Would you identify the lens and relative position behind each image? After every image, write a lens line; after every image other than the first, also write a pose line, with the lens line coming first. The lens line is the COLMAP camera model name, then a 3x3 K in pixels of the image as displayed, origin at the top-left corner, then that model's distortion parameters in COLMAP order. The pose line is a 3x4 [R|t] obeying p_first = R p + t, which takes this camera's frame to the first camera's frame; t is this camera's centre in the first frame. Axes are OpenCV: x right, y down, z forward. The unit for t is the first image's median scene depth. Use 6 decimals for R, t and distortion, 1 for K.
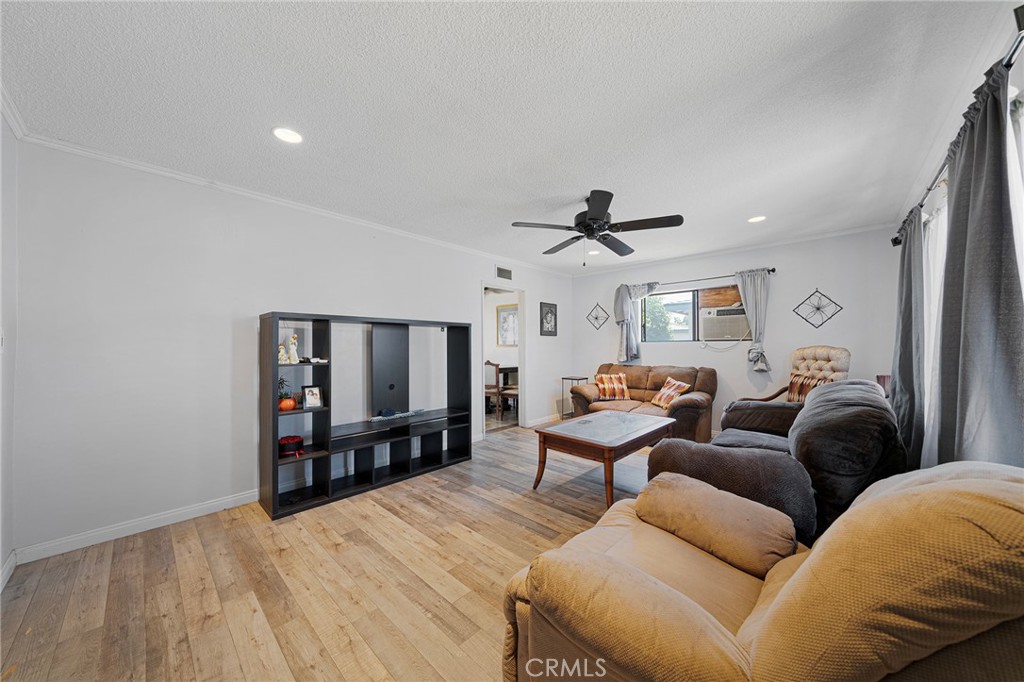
lens RADIAL K [[351.0, 0, 515.6], [0, 351.0, 342.1], [0, 0, 1]] dist [-0.000162, 0.000098]
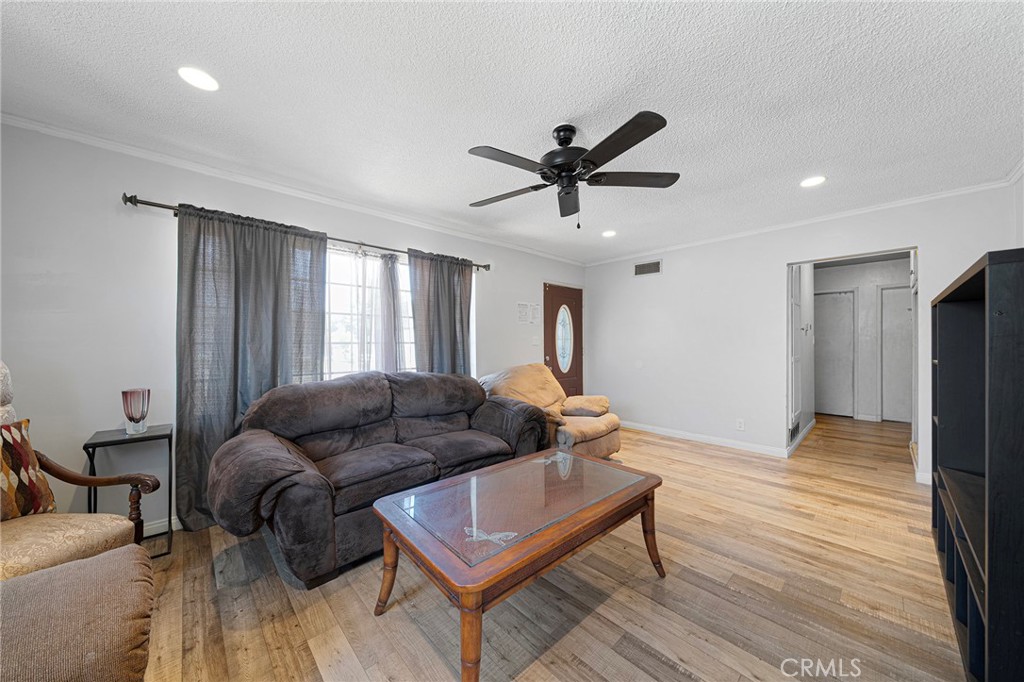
lens RADIAL K [[351.0, 0, 507.2], [0, 351.0, 342.6], [0, 0, 1]] dist [-0.000162, 0.000098]
pose [[-0.996459, 0.010104, 0.083467, 0.206540], [0.008882, 0.999848, -0.014998, 0.013997], [-0.083606, -0.014204, -0.996398, 1.259141]]
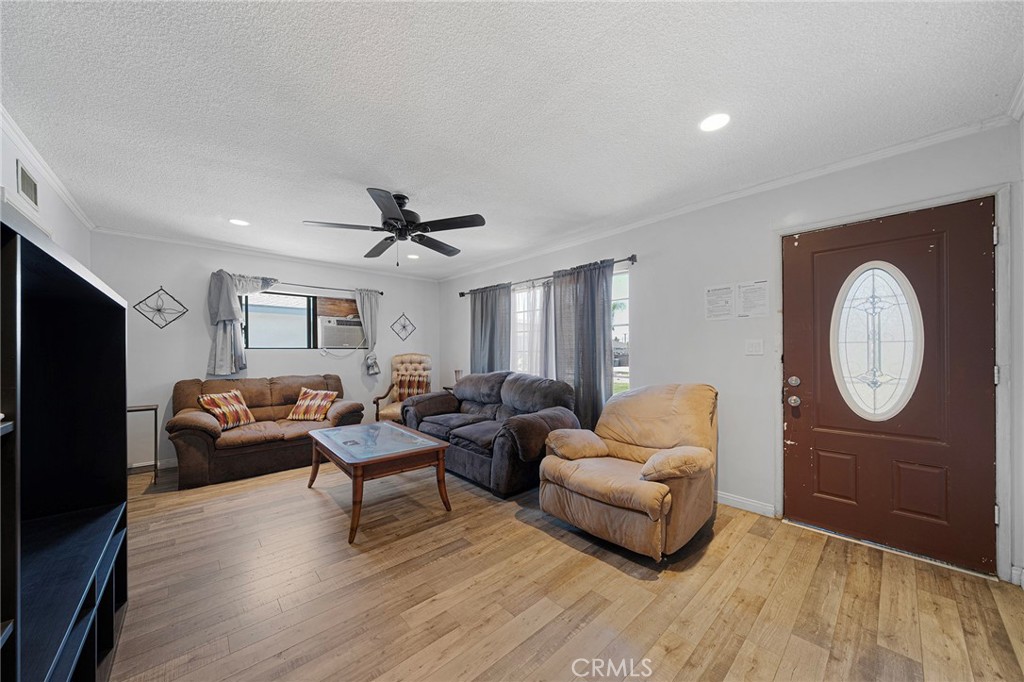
lens RADIAL K [[351.0, 0, 508.1], [0, 351.0, 348.9], [0, 0, 1]] dist [-0.000162, 0.000098]
pose [[0.090787, 0.014006, 0.995772, -0.514234], [-0.008969, 0.999872, -0.013246, 0.007462], [-0.995830, -0.007729, 0.090901, 0.460560]]
